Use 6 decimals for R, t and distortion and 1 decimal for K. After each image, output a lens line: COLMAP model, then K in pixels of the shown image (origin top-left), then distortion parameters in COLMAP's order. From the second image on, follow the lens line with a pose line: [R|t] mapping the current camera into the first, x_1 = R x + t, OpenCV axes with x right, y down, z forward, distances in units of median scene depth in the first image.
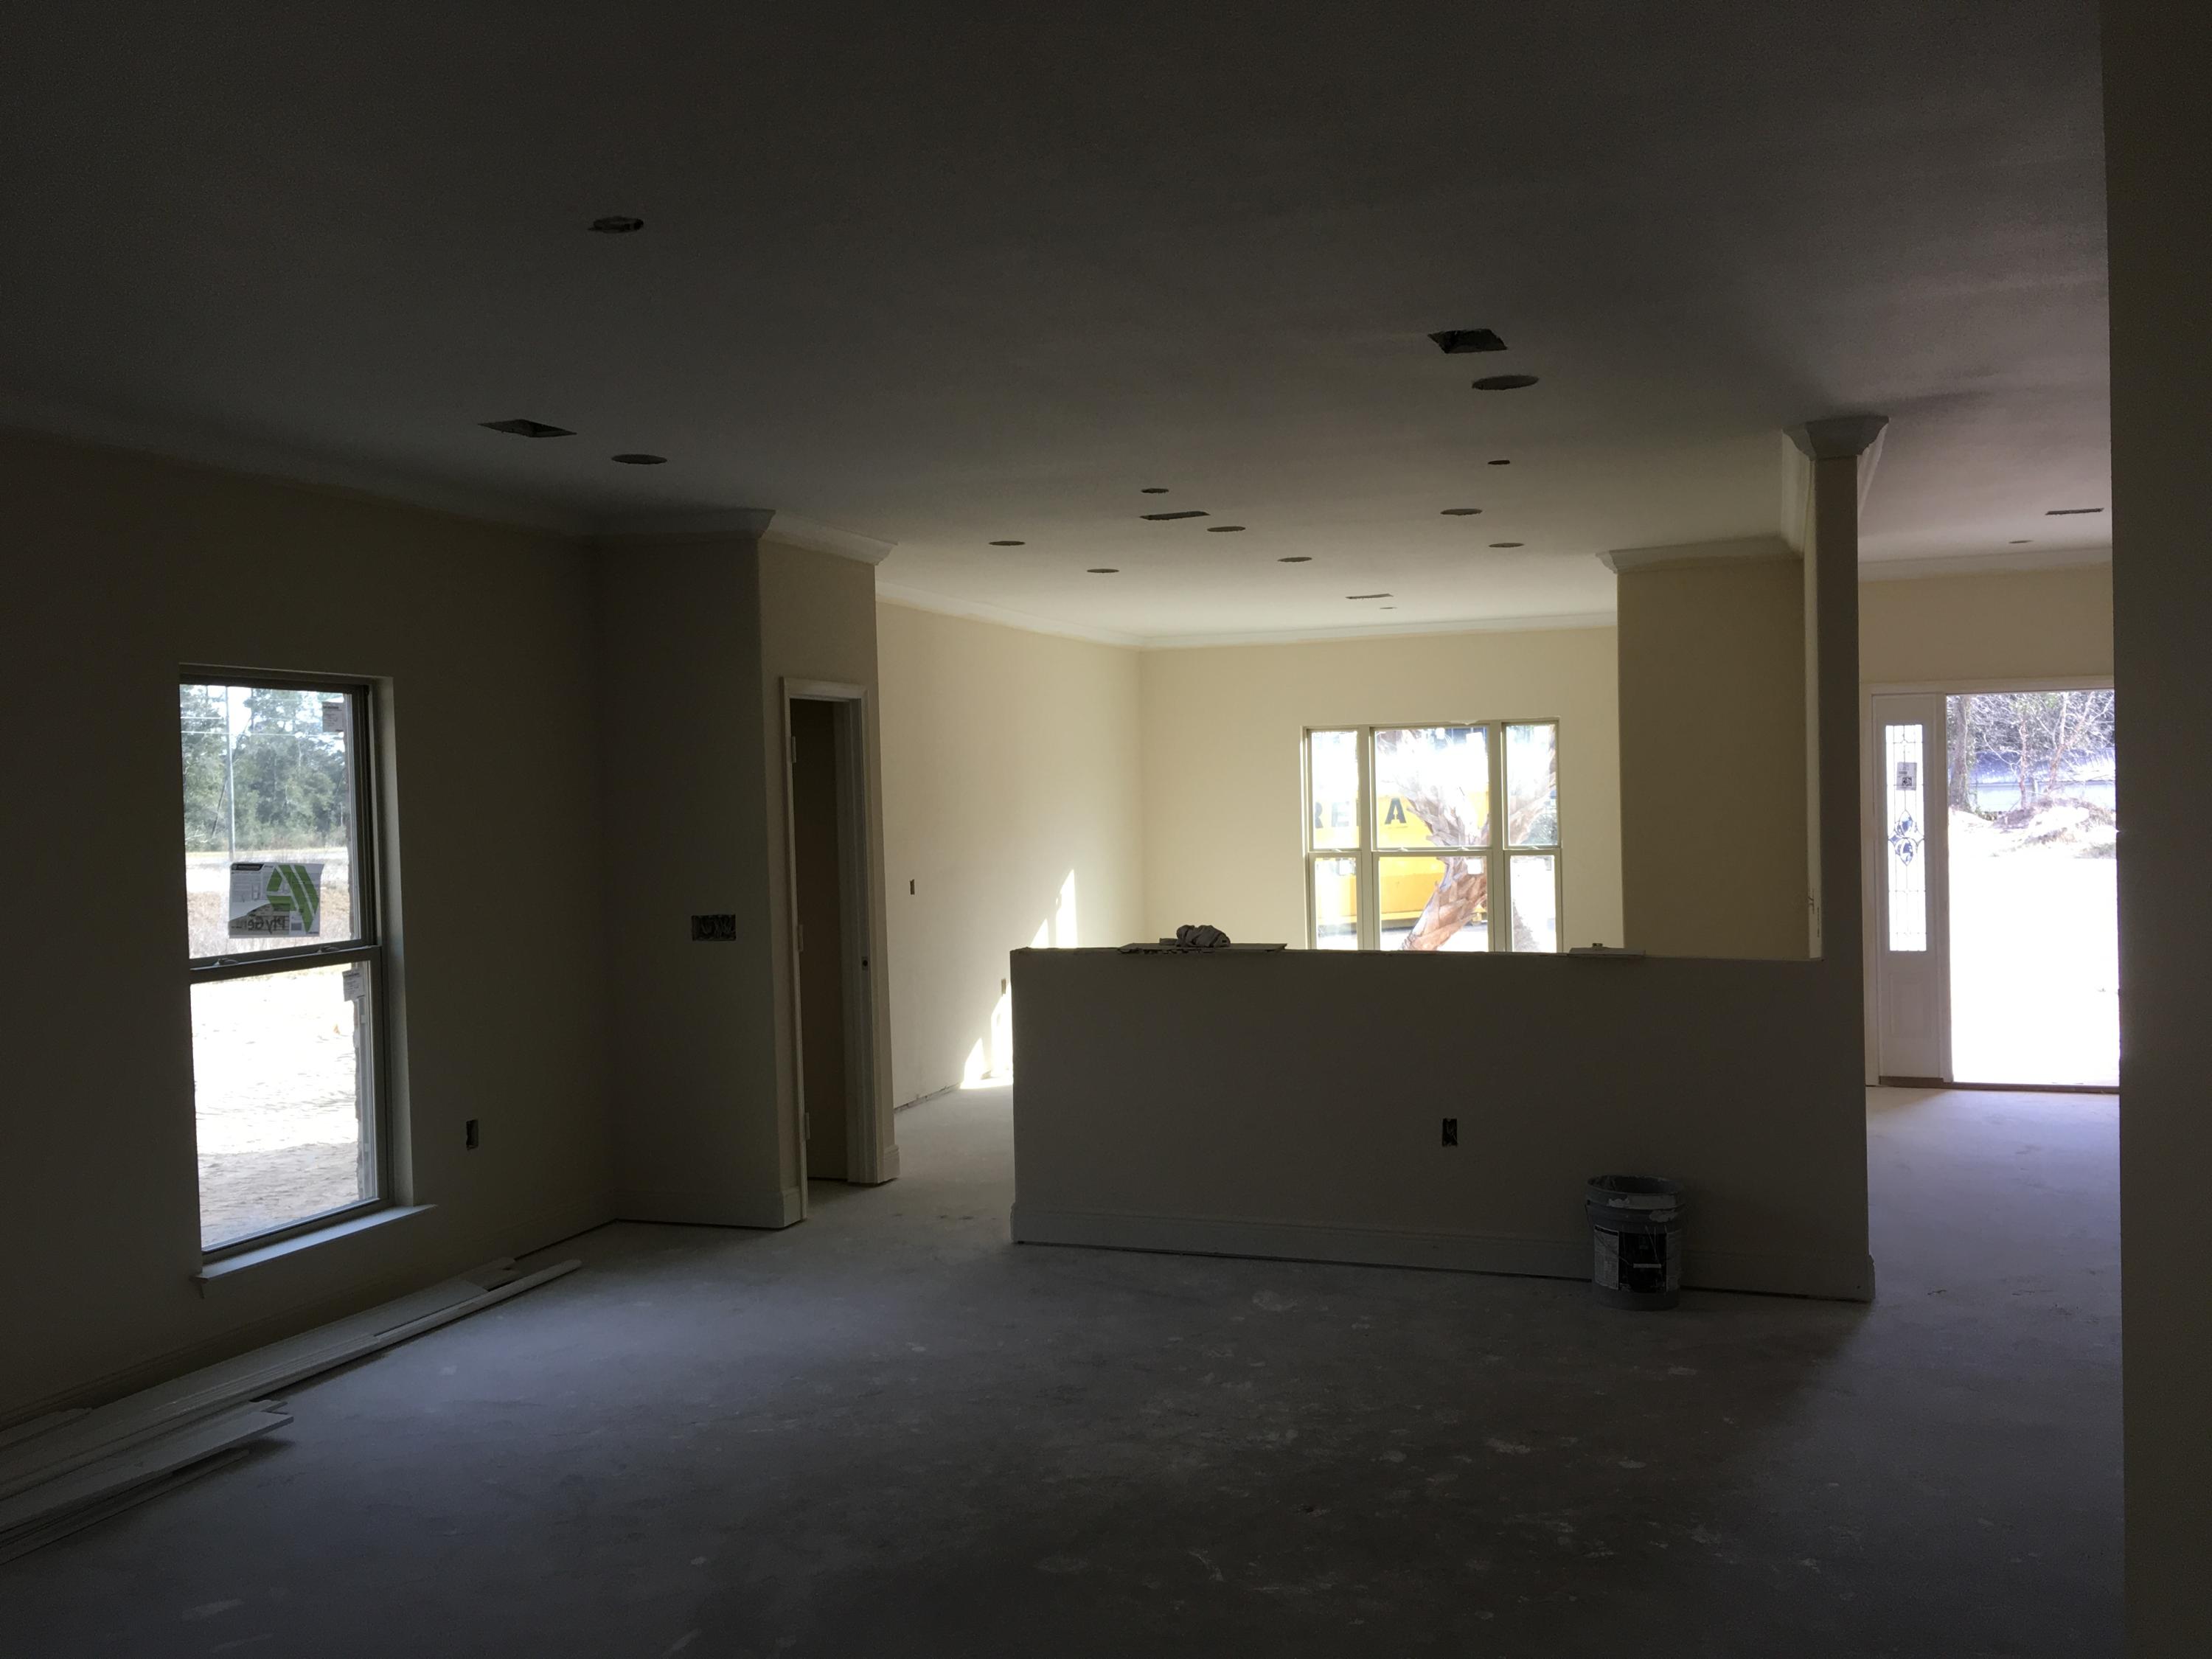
lens RADIAL K [[1880.8, 0, 1108.0], [0, 1880.8, 823.6], [0, 0, 1]] dist [0.056340, -0.079644]
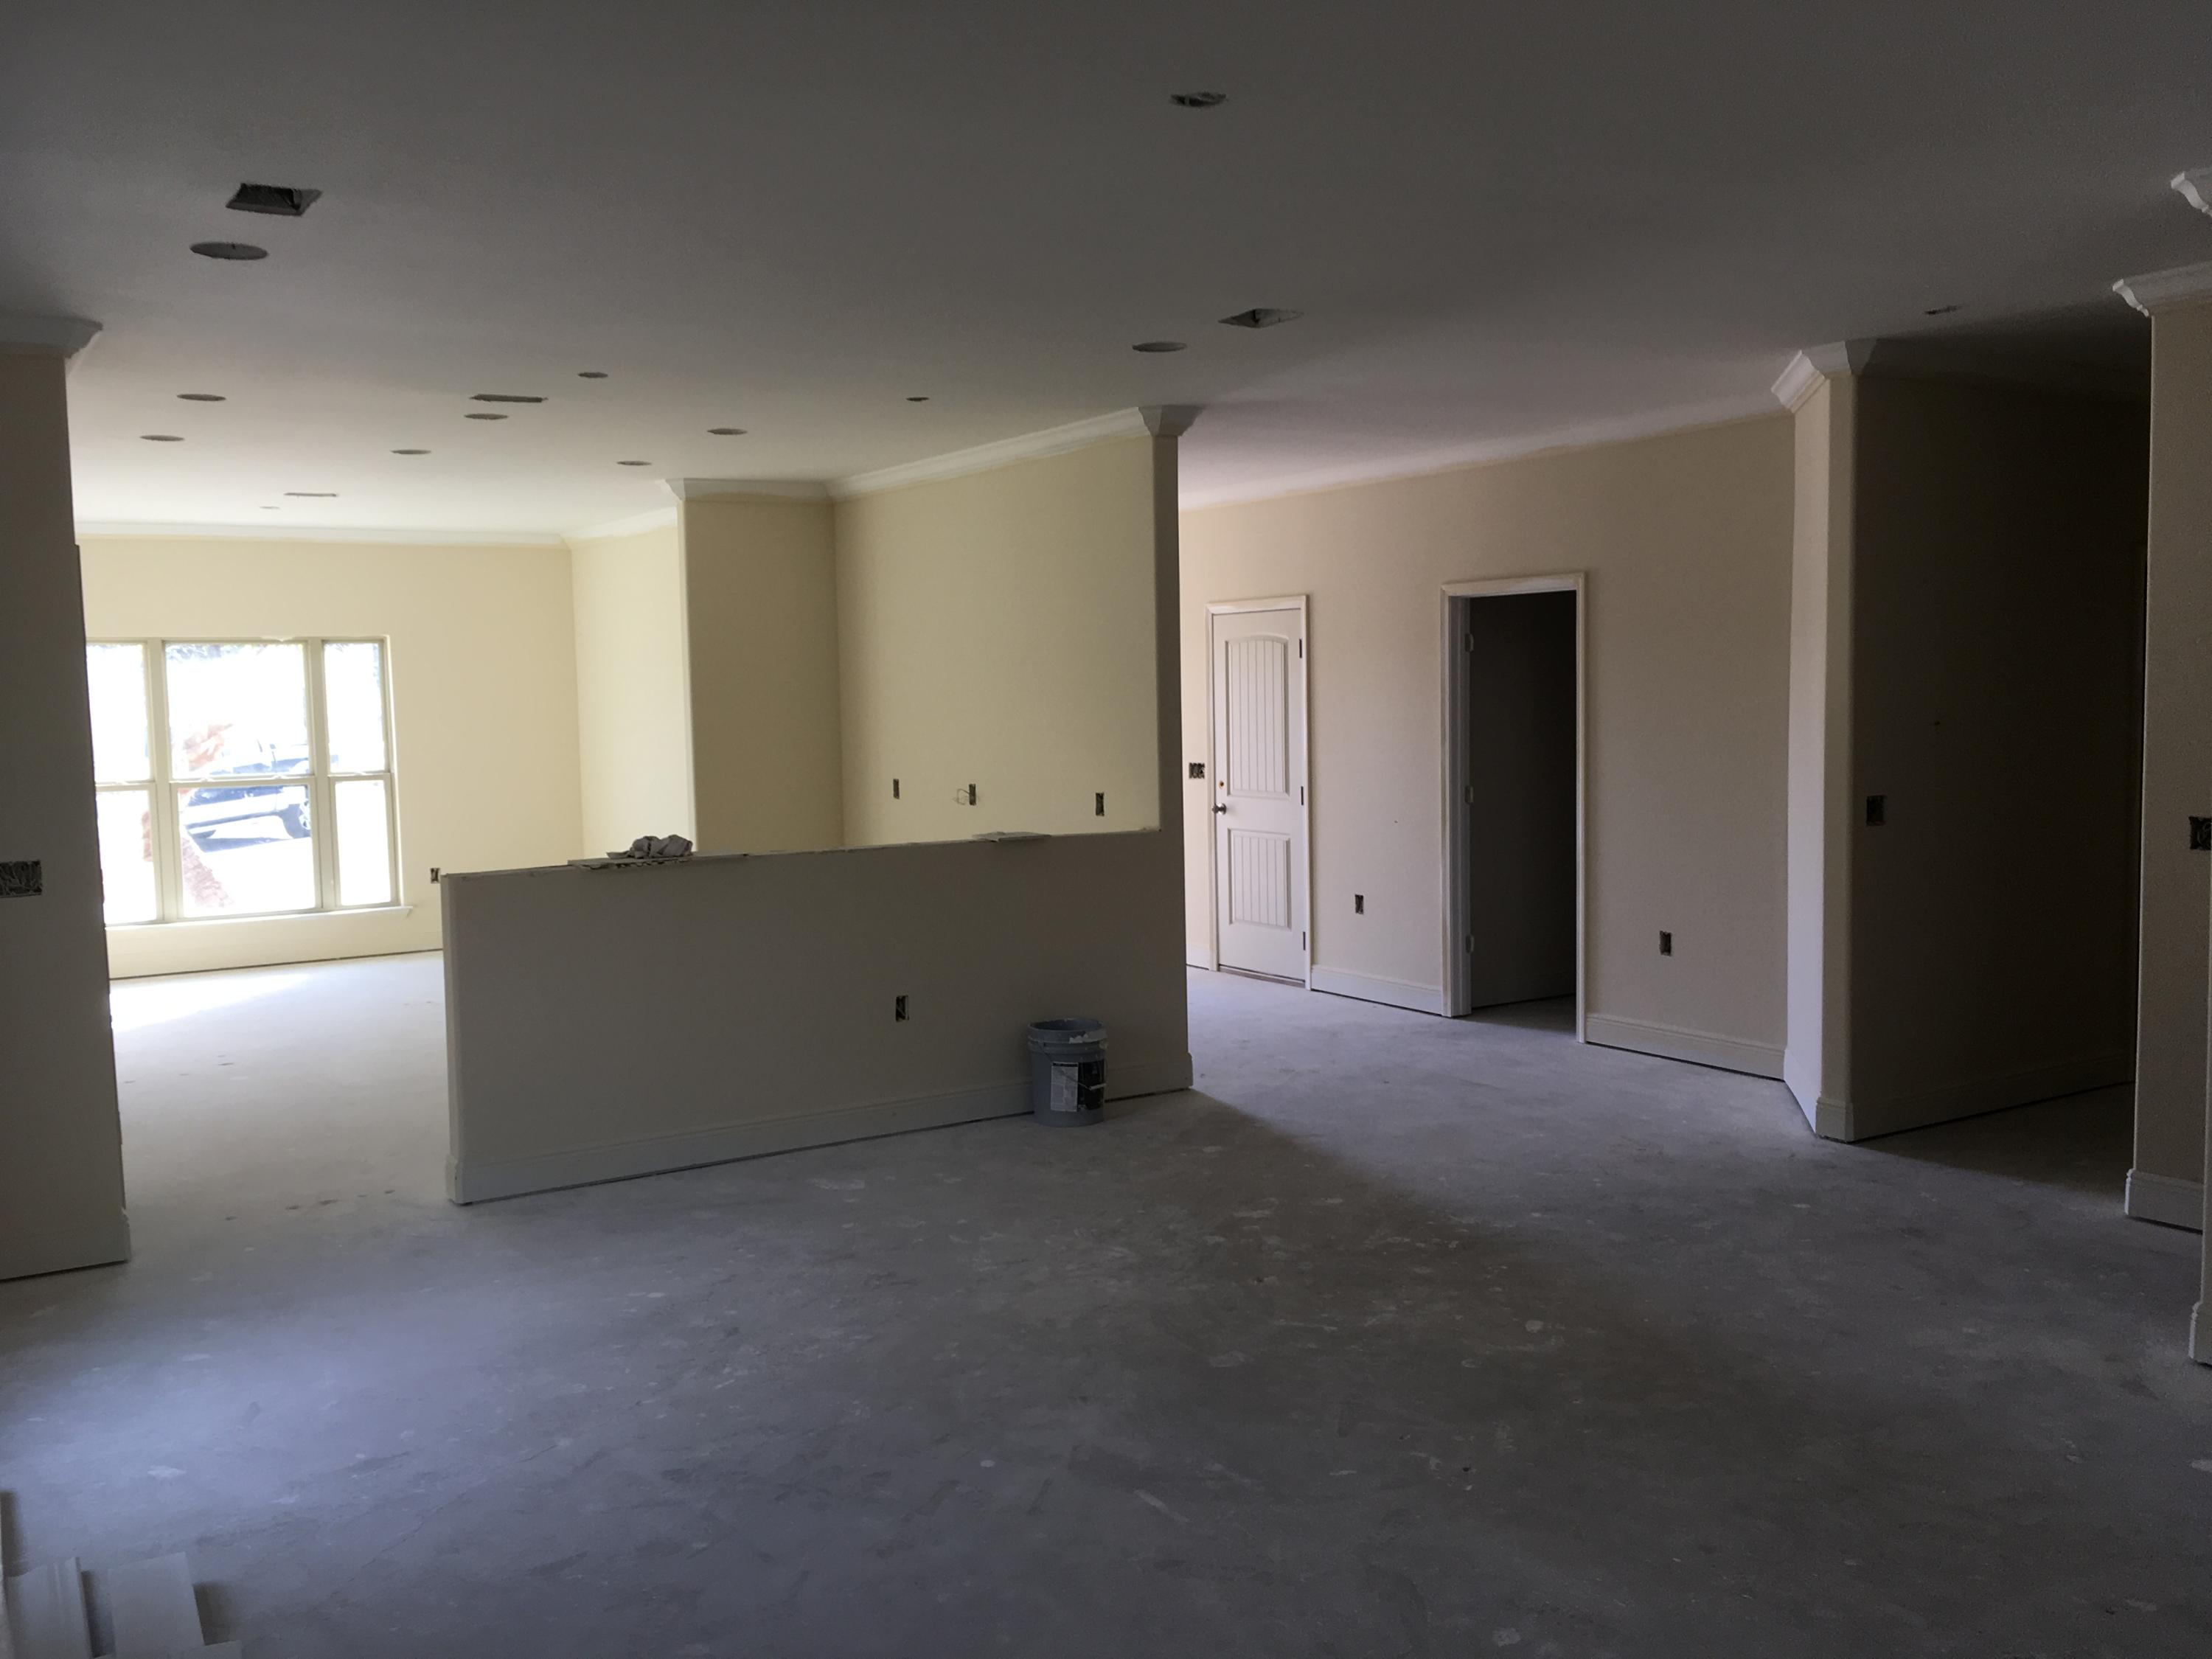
lens RADIAL K [[1880.8, 0, 1116.5], [0, 1880.8, 824.7], [0, 0, 1]] dist [0.056340, -0.079644]
pose [[0.614768, -0.046942, 0.787310, -0.358979], [0.021723, 0.998856, 0.042592, 0.007747], [-0.788409, -0.009081, 0.615084, 0.136116]]
